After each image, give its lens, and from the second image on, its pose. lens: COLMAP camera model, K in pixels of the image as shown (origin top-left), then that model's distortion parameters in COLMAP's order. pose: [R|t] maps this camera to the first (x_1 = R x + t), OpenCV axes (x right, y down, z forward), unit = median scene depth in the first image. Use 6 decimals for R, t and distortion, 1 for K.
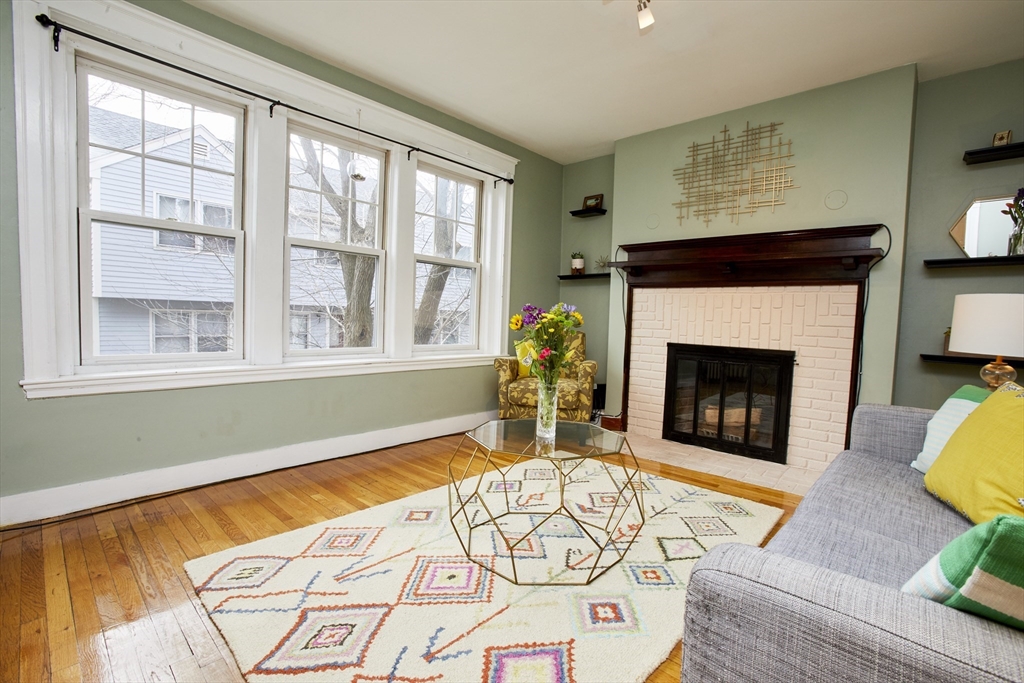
lens RADIAL K [[463.2, 0, 505.2], [0, 463.2, 343.3], [0, 0, 1]] dist [-0.077633, 0.028847]
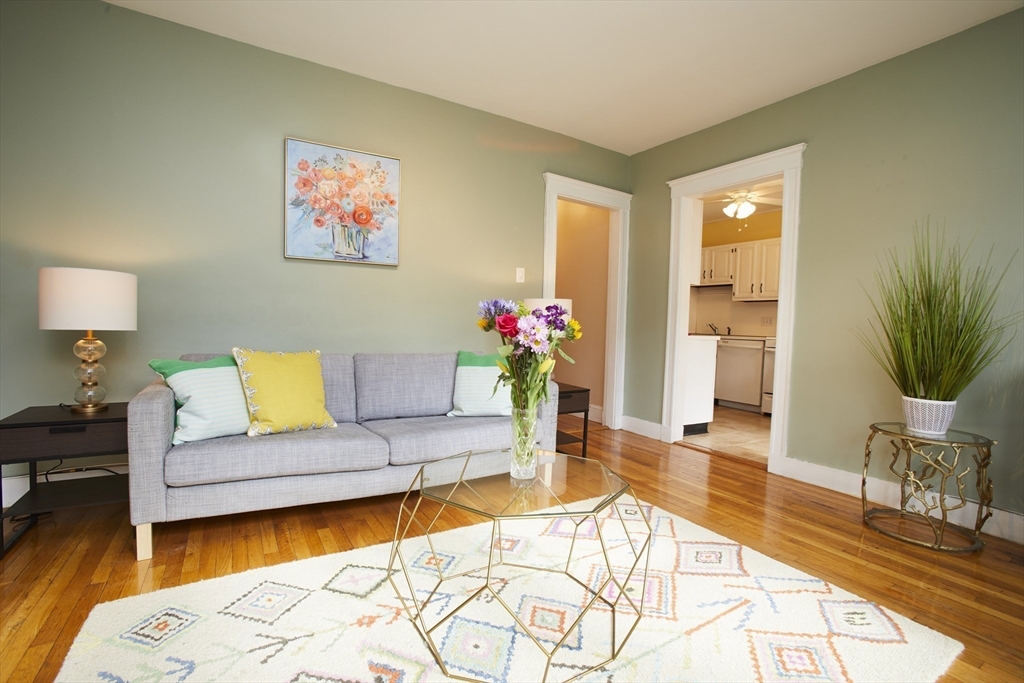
lens RADIAL K [[463.2, 0, 505.2], [0, 463.2, 343.3], [0, 0, 1]] dist [-0.077633, 0.028847]
pose [[-0.961149, -0.073152, 0.266161, -0.038452], [-0.045612, 0.993079, 0.108225, -0.053489], [-0.272236, 0.091880, -0.957834, 0.942523]]
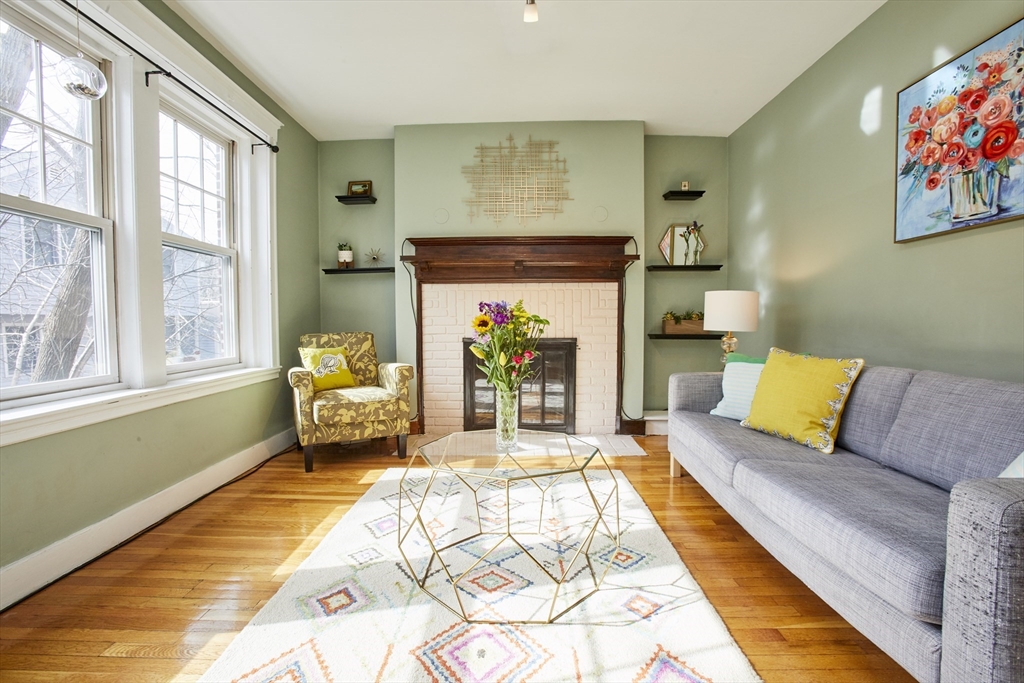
lens RADIAL K [[463.2, 0, 505.2], [0, 463.2, 343.3], [0, 0, 1]] dist [-0.077633, 0.028847]
pose [[0.747670, -0.069714, 0.660401, -0.267087], [0.065868, 0.997356, 0.030711, -0.016230], [-0.660796, 0.020537, 0.750285, 0.186165]]
